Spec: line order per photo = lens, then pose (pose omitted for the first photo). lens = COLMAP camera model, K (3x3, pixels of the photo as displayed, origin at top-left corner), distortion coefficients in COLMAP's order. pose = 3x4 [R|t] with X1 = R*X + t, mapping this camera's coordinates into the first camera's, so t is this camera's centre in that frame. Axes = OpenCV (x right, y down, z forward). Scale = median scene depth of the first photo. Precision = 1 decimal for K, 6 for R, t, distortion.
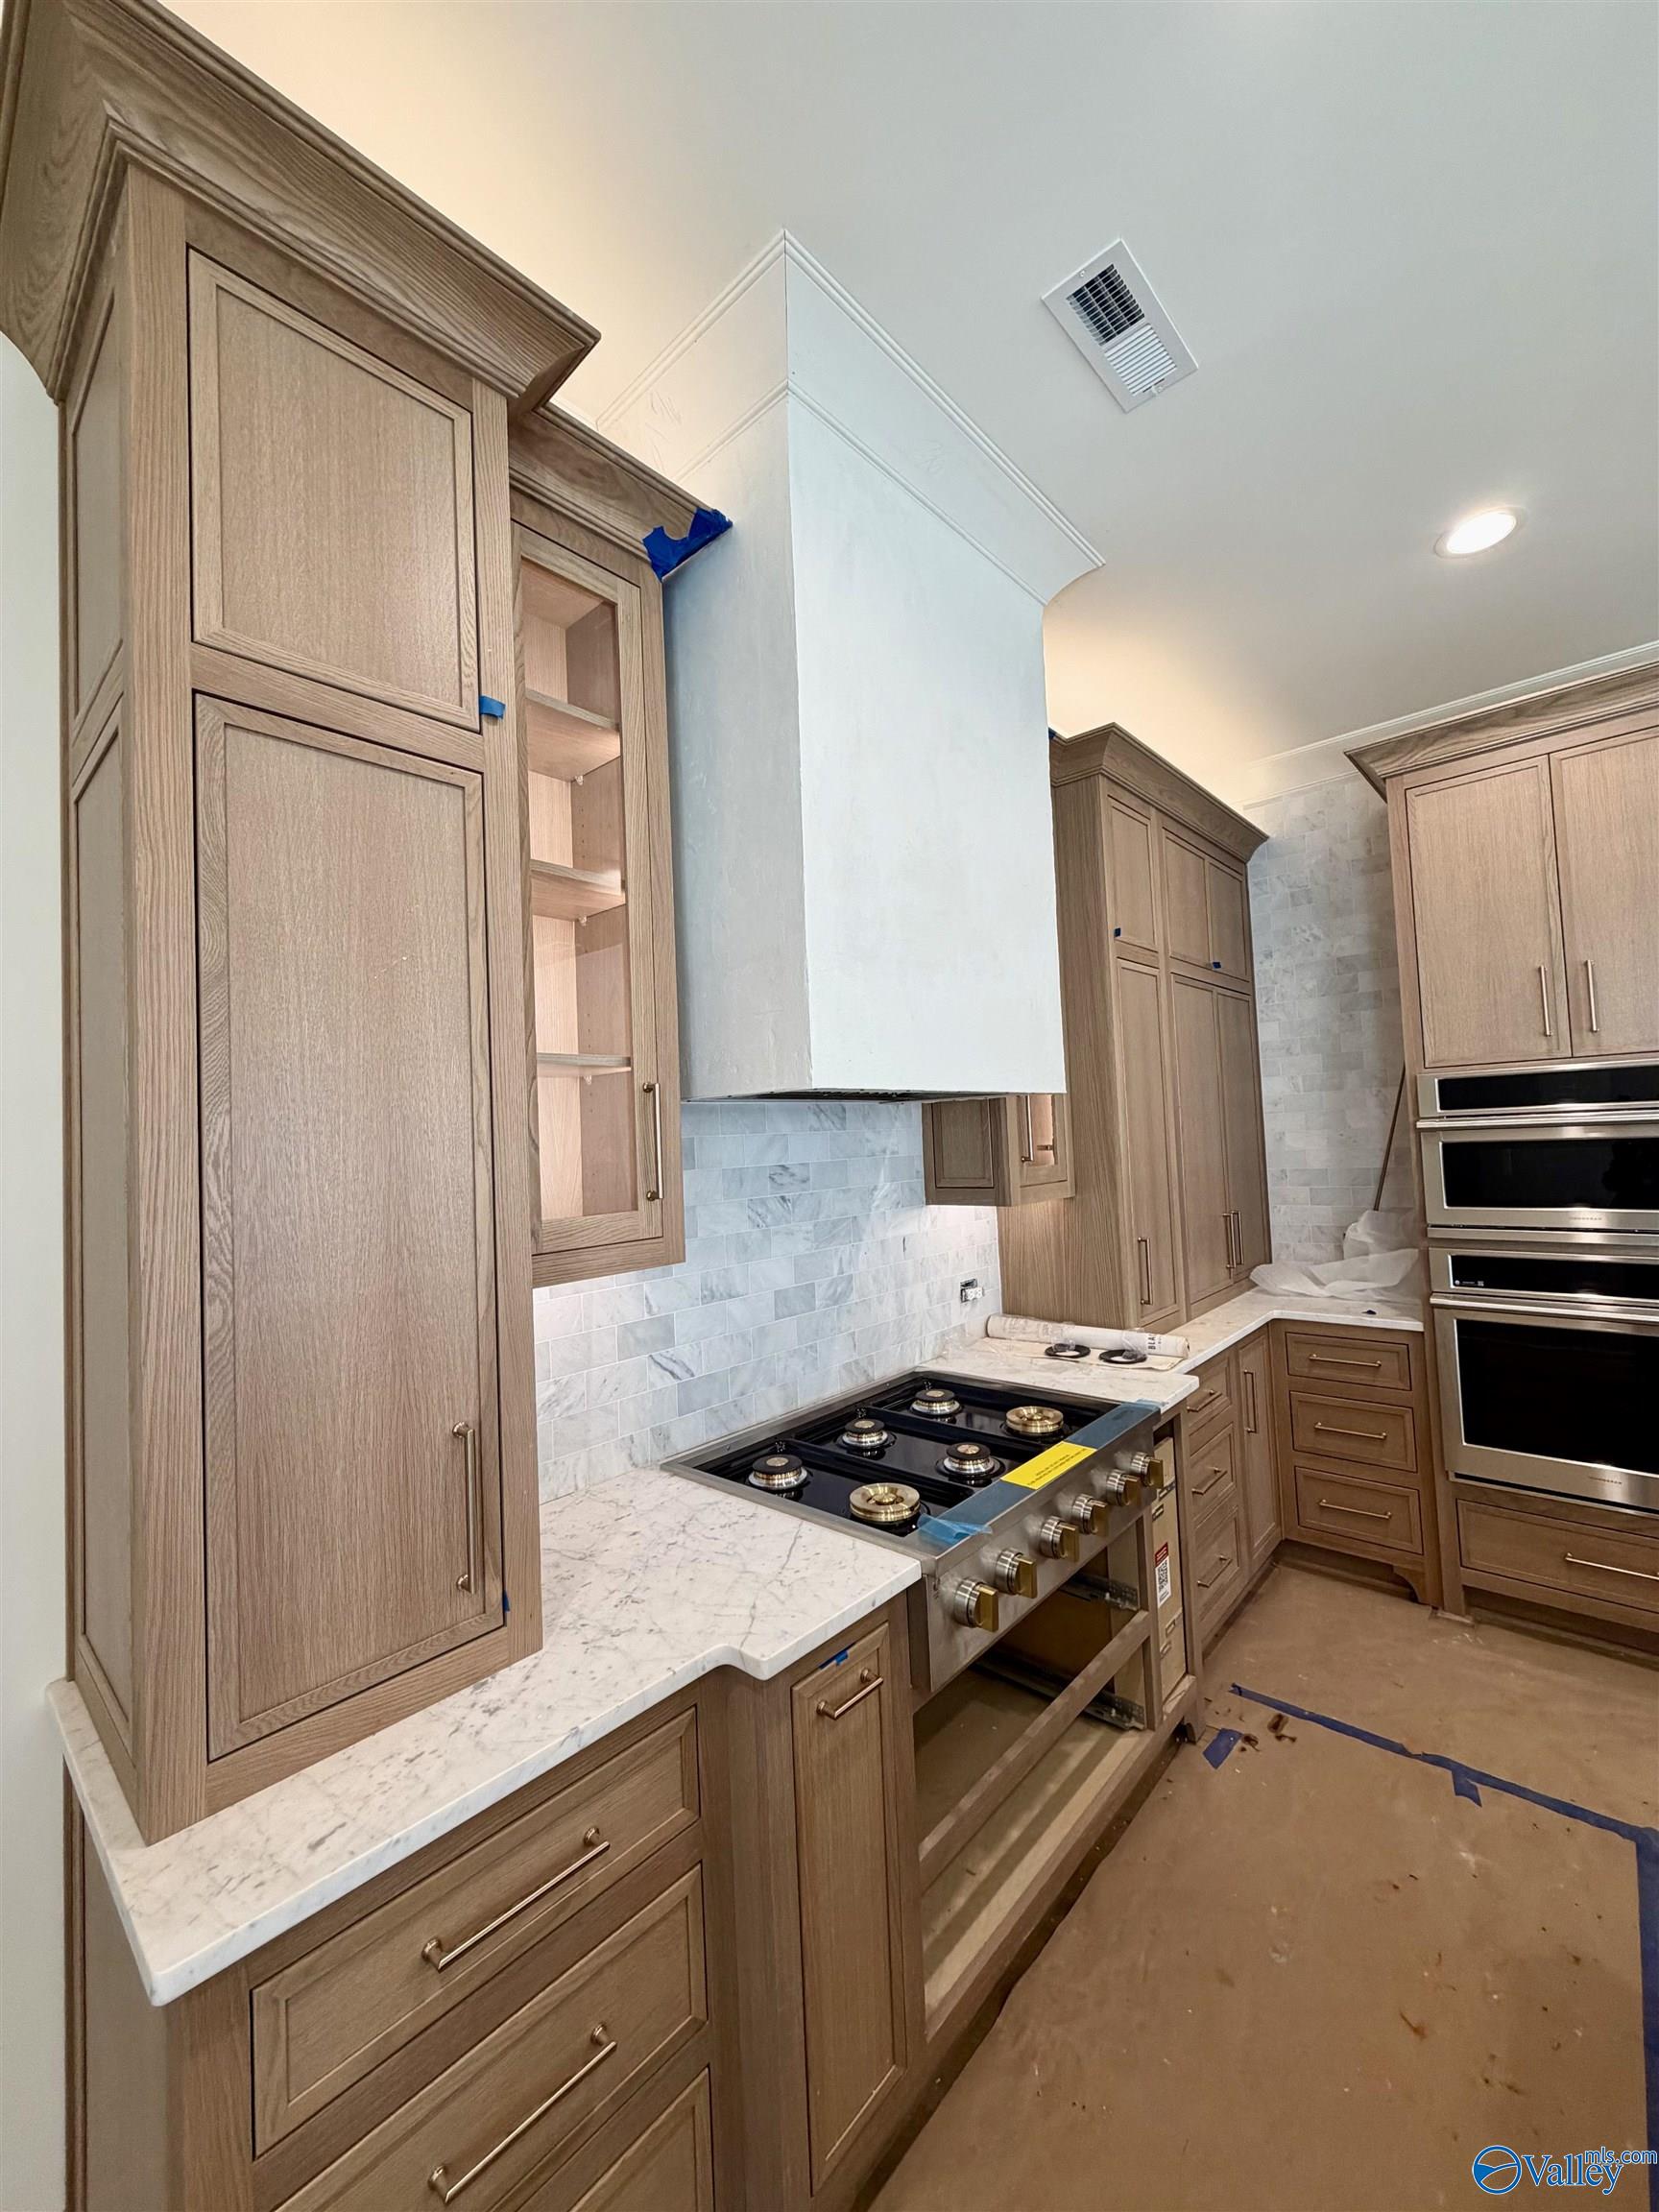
lens RADIAL K [[876.7, 0, 833.6], [0, 876.7, 1102.1], [0, 0, 1]] dist [-0.000722, 0.000221]
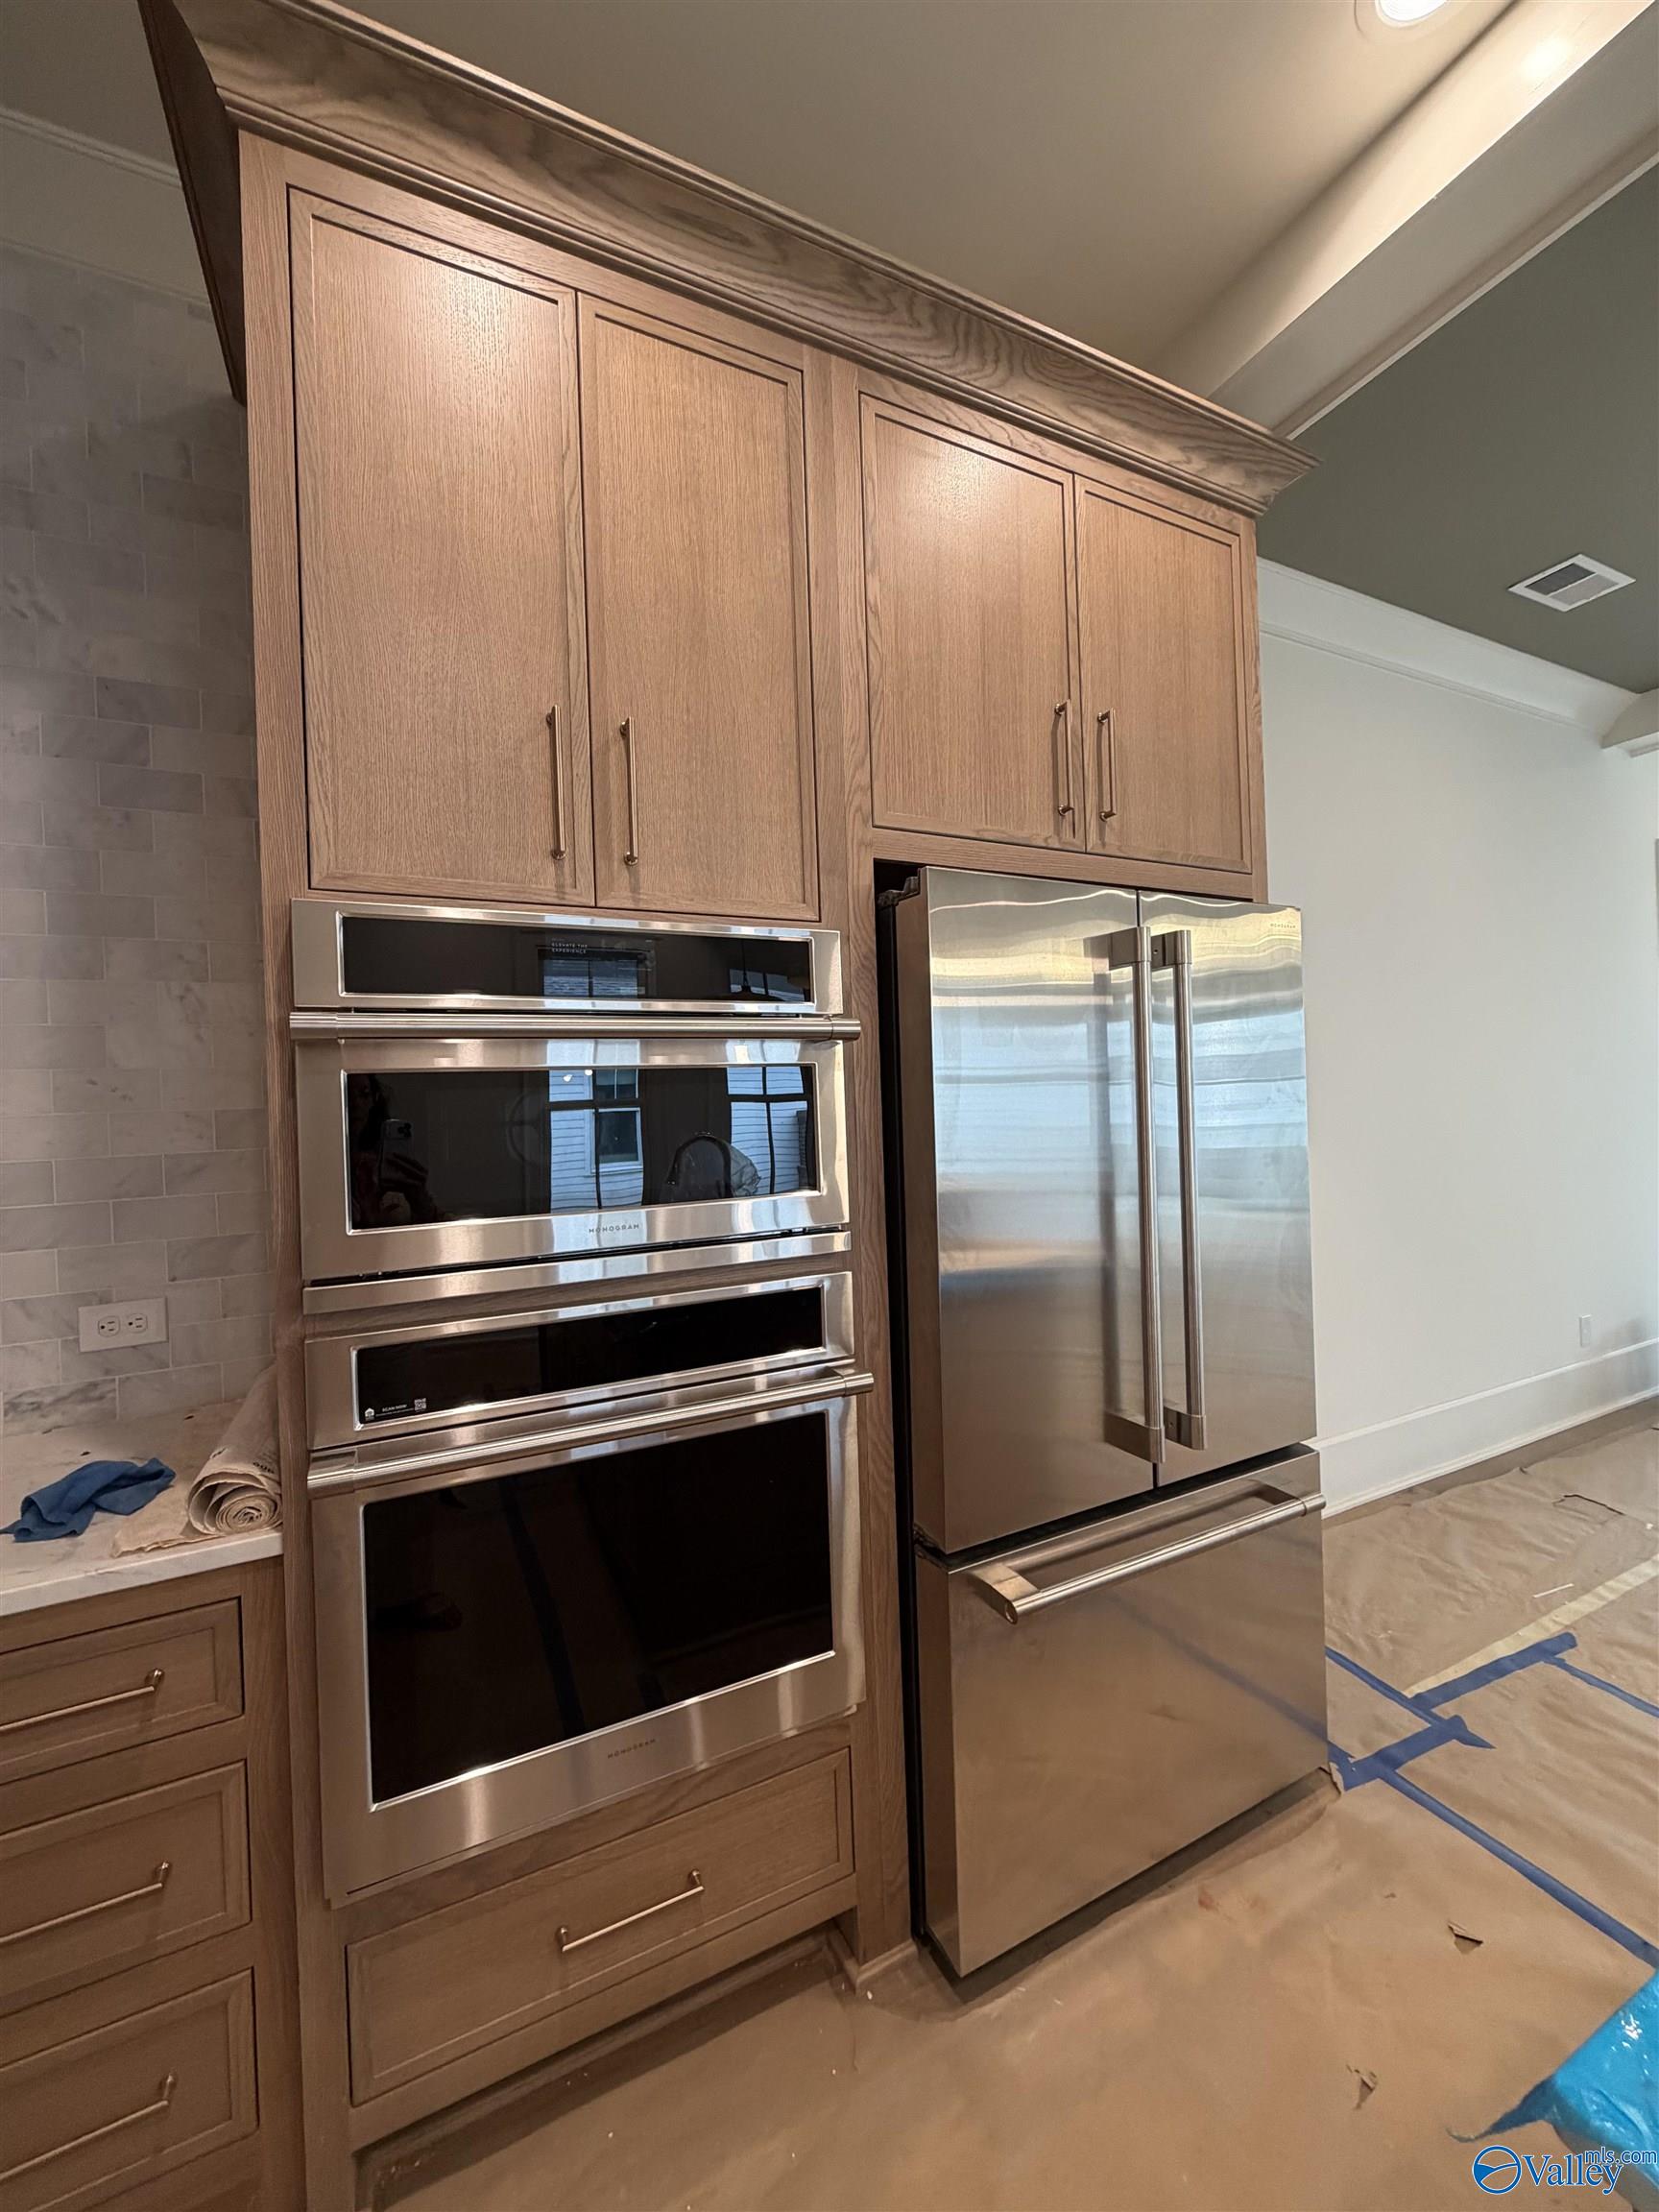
lens RADIAL K [[876.7, 0, 833.6], [0, 876.7, 1102.1], [0, 0, 1]] dist [-0.000722, 0.000221]
pose [[0.370728, 0.030077, 0.928255, 0.471640], [-0.022124, 0.999478, -0.023549, 0.074716], [-0.928478, -0.011806, 0.371199, 0.750558]]
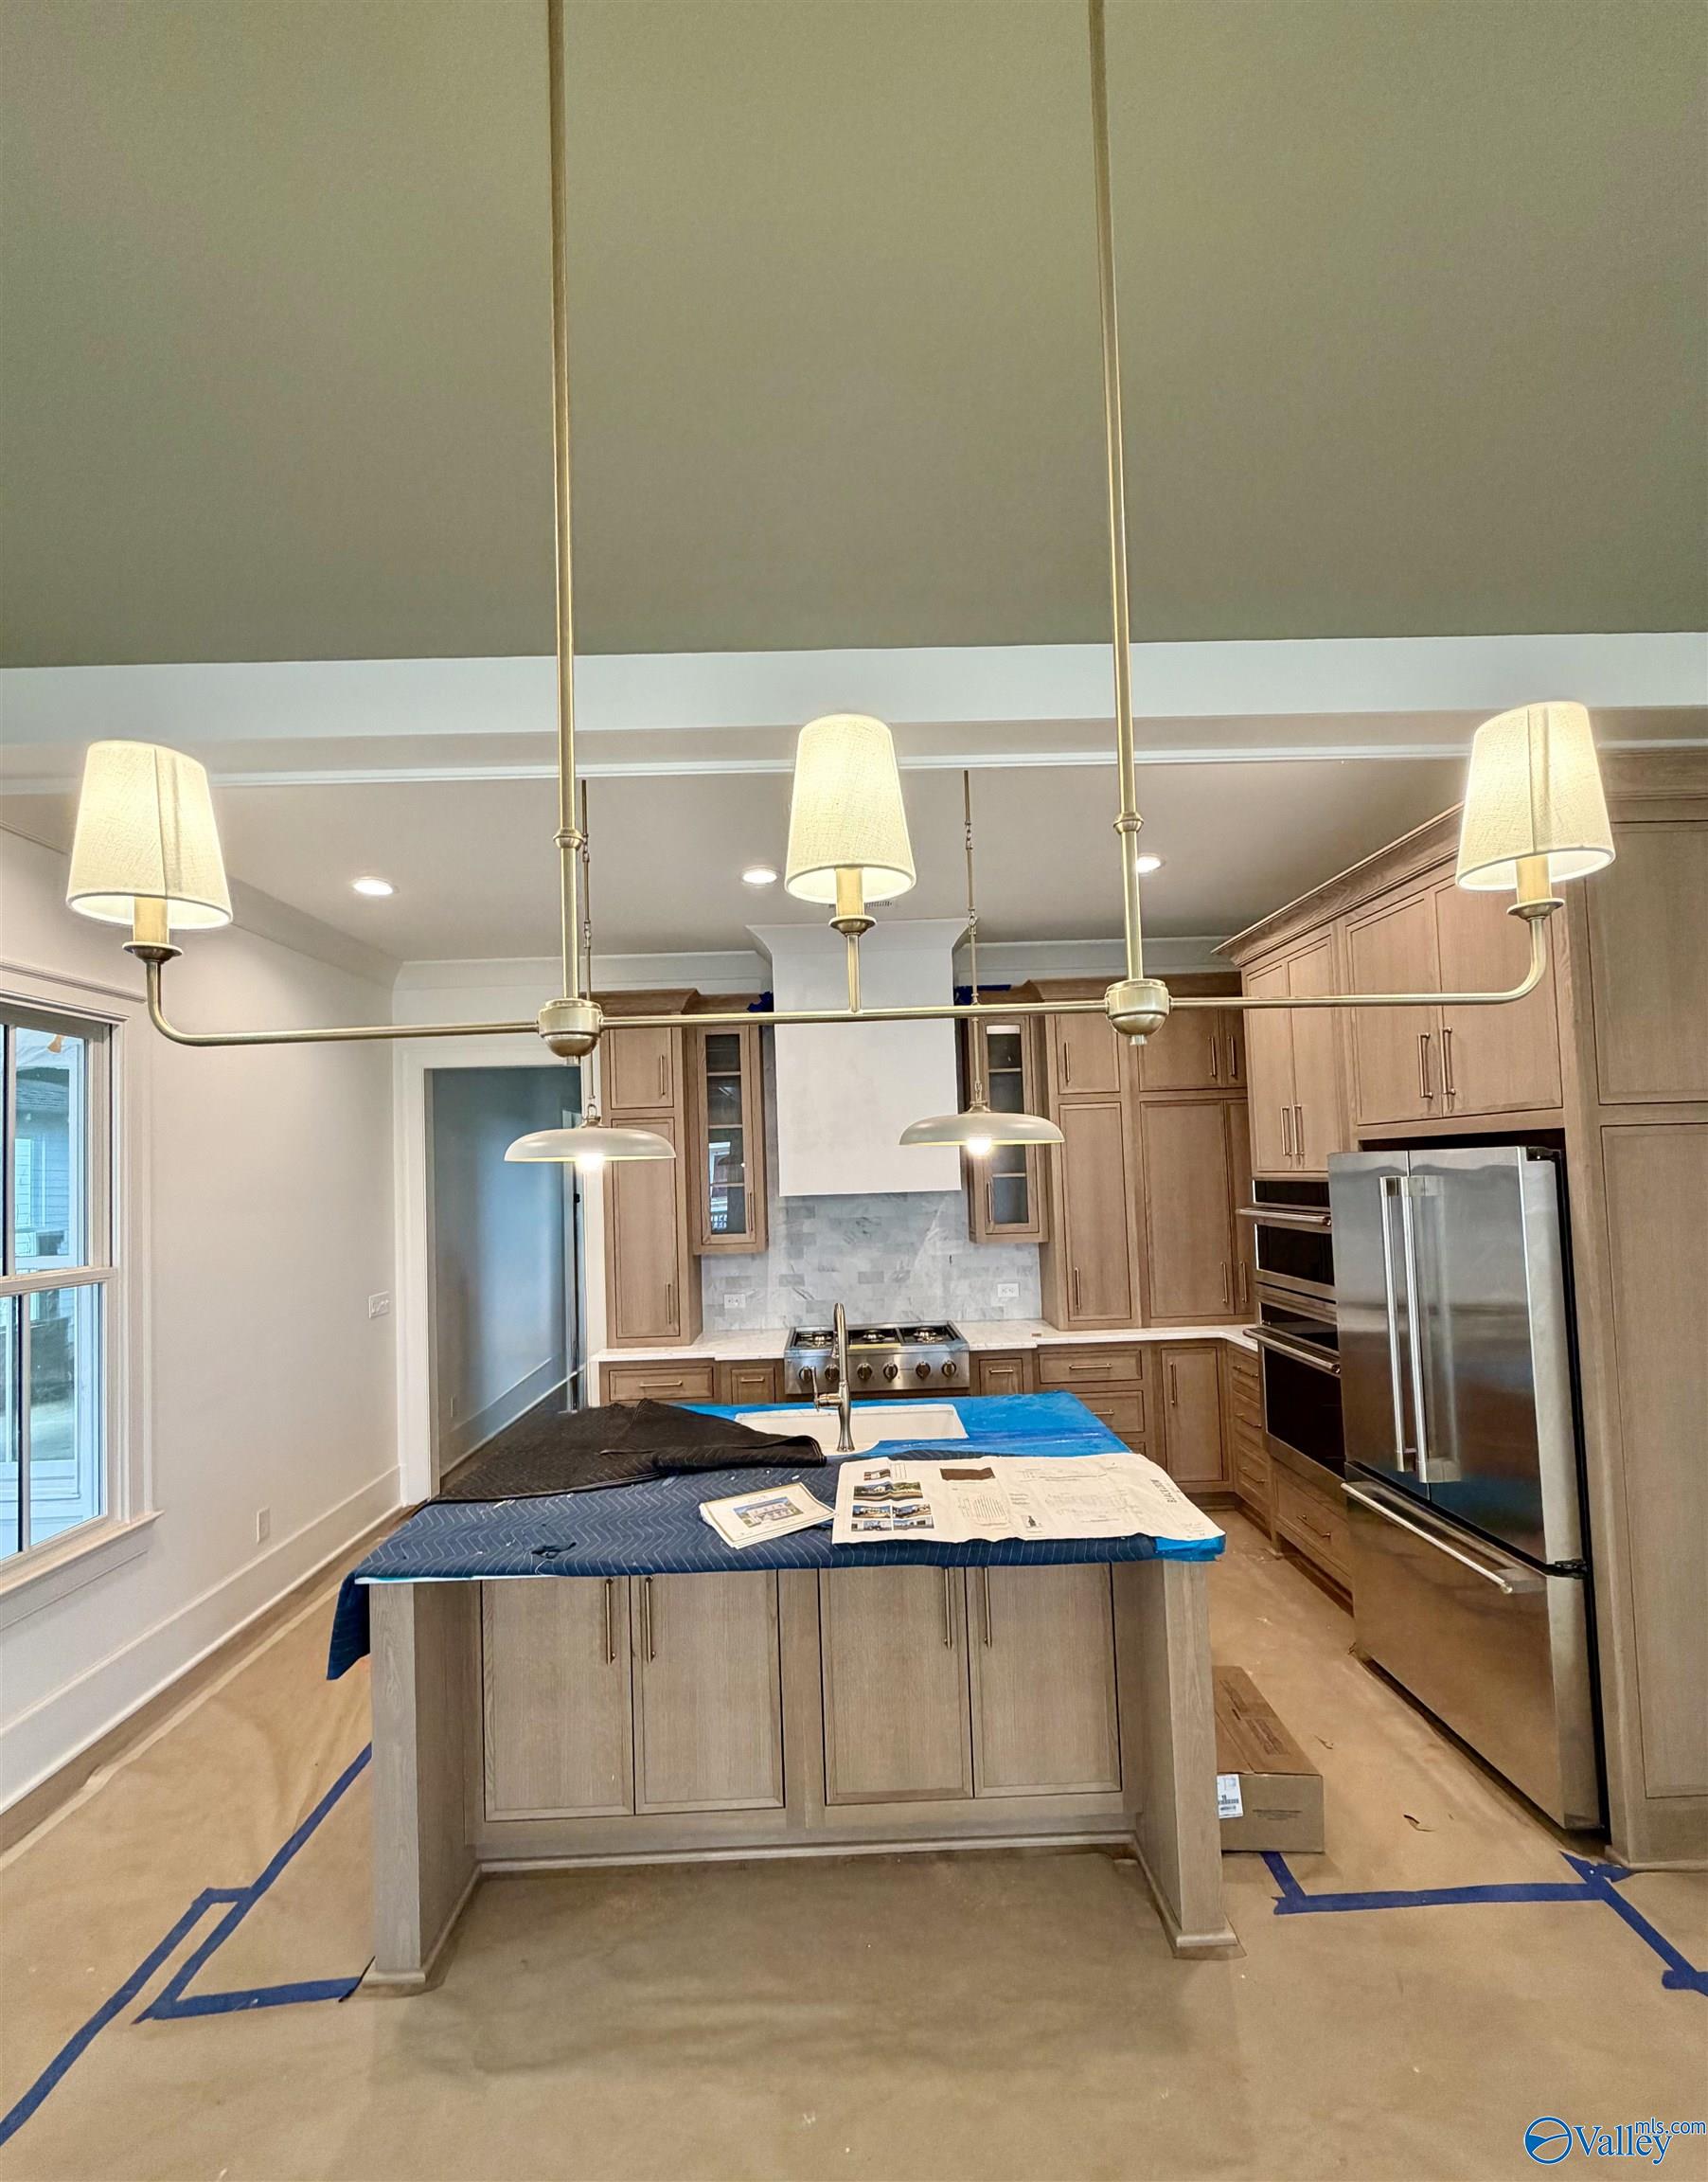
lens RADIAL K [[925.5, 0, 855.9], [0, 925.5, 1137.1], [0, 0, 1]] dist [0.000322, -0.000018]
pose [[0.681849, -0.005034, -0.731476, 1.584243], [0.031794, 0.999235, 0.022761, -0.180187], [0.730802, -0.038776, 0.681487, -0.606483]]
